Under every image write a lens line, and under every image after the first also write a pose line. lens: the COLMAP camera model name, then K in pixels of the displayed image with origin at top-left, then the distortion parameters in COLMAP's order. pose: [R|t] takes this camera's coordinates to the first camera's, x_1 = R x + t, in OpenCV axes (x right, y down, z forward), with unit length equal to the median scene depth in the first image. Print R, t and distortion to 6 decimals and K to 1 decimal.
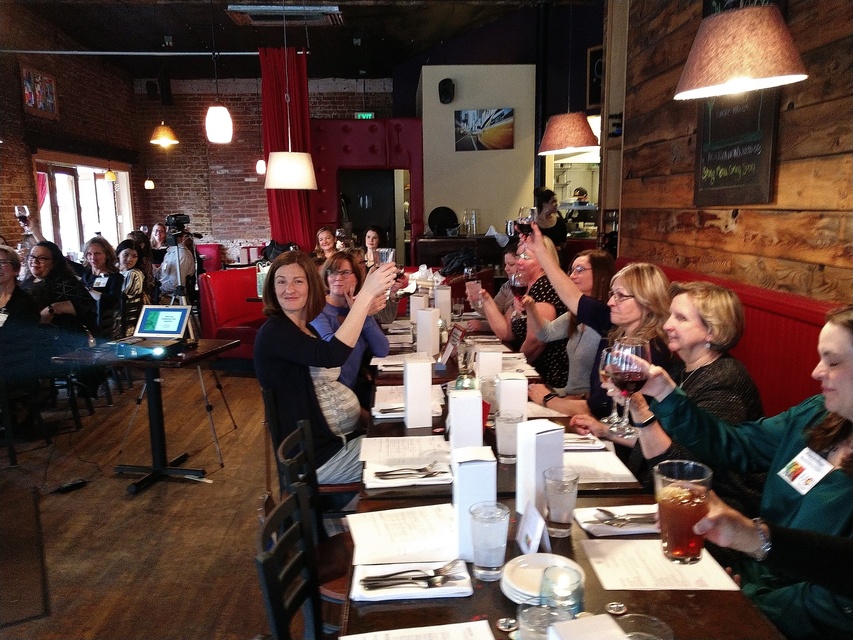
lens RADIAL K [[692.9, 0, 431.1], [0, 692.9, 321.4], [0, 0, 1]] dist [0.047426, -0.007214]
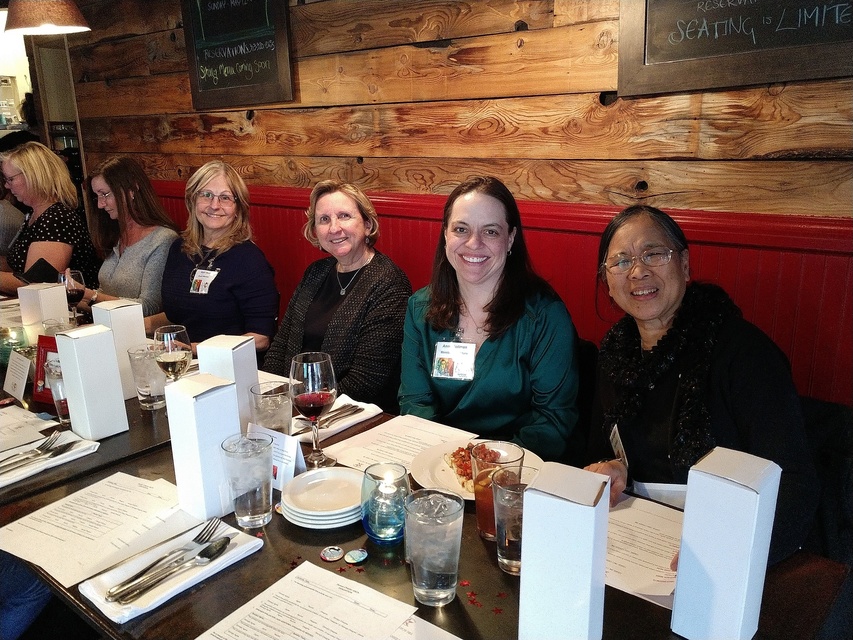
lens RADIAL K [[708.4, 0, 429.2], [0, 708.4, 326.7], [0, 0, 1]] dist [0.010845, 0.023628]
pose [[0.680271, -0.194611, 0.706652, -0.162507], [0.130111, 0.980858, 0.144874, 0.026006], [-0.721320, -0.006610, 0.692571, 0.146636]]
